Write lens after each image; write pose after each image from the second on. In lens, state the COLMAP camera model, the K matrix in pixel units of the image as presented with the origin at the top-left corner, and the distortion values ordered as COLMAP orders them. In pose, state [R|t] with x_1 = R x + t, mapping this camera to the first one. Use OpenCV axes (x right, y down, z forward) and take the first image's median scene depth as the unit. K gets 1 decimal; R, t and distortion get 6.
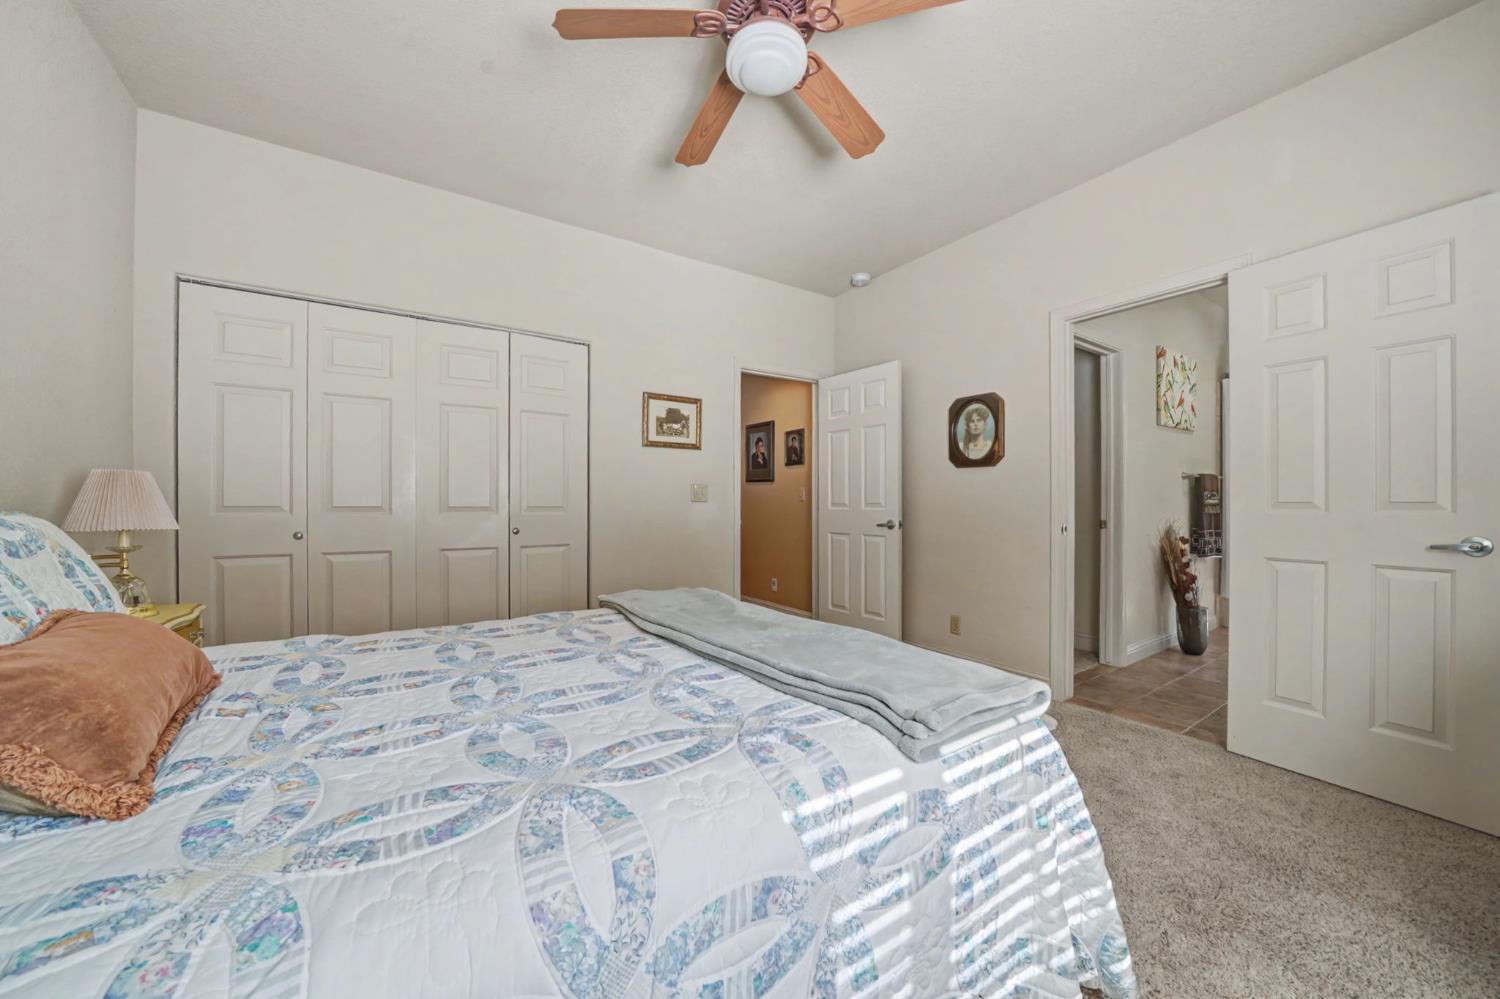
lens RADIAL K [[528.9, 0, 740.7], [0, 528.9, 502.5], [0, 0, 1]] dist [-0.011359, 0.000083]
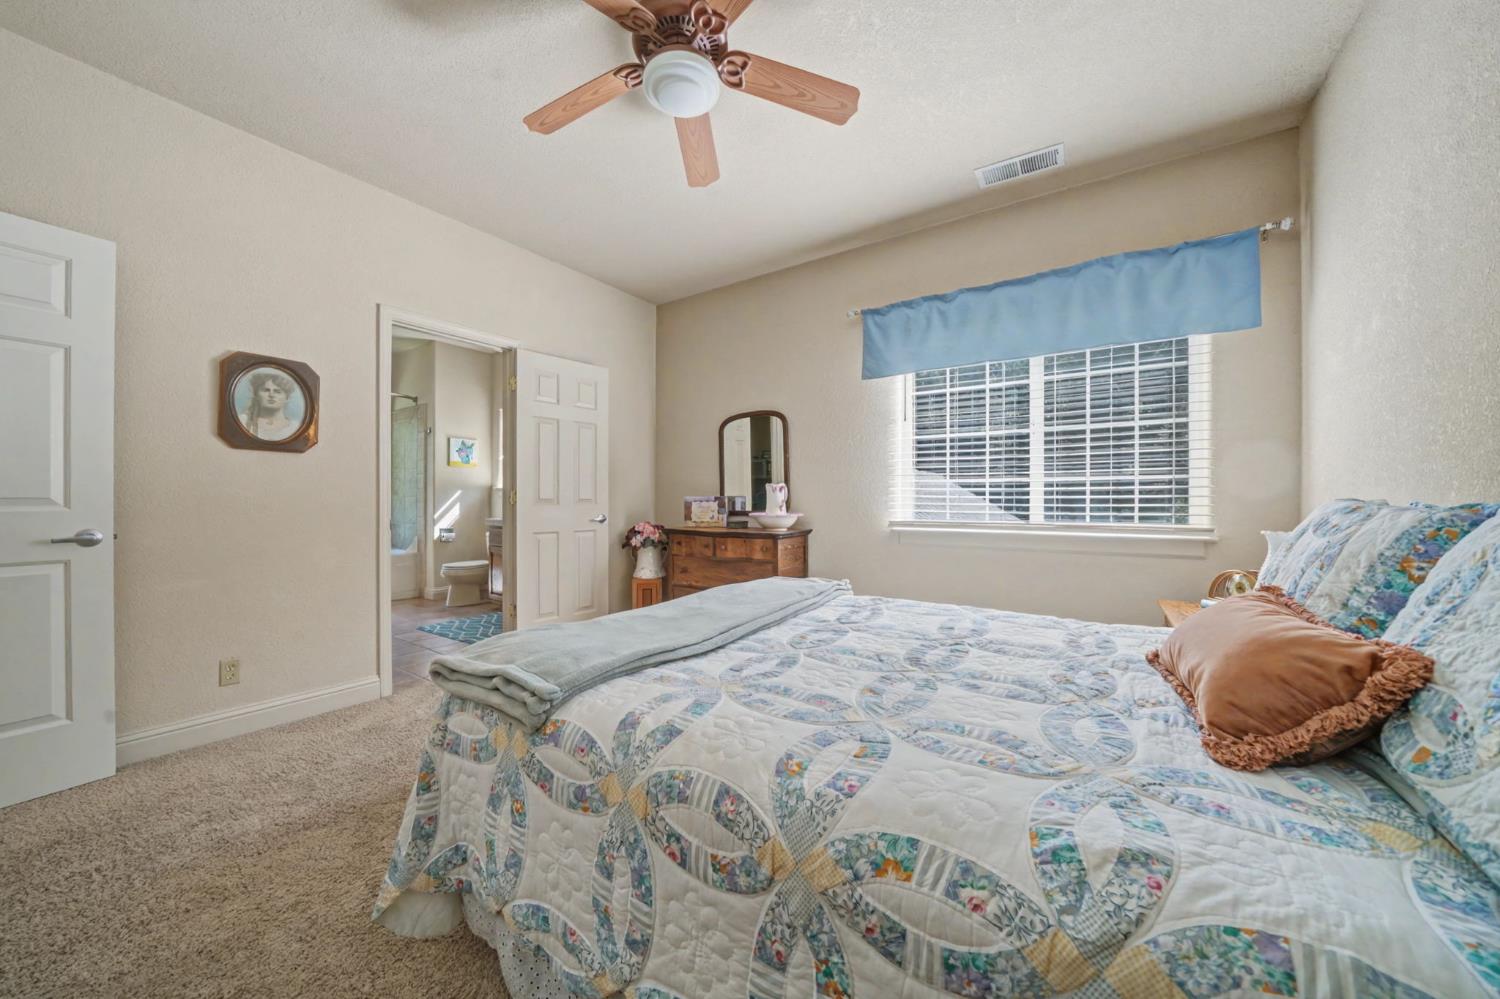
lens RADIAL K [[528.9, 0, 746.6], [0, 528.9, 500.6], [0, 0, 1]] dist [-0.011359, 0.000083]
pose [[-0.357040, -0.001509, 0.934088, -0.499424], [-0.004545, 0.999990, -0.000122, 0.000235], [-0.934078, -0.004289, -0.357043, 0.630126]]
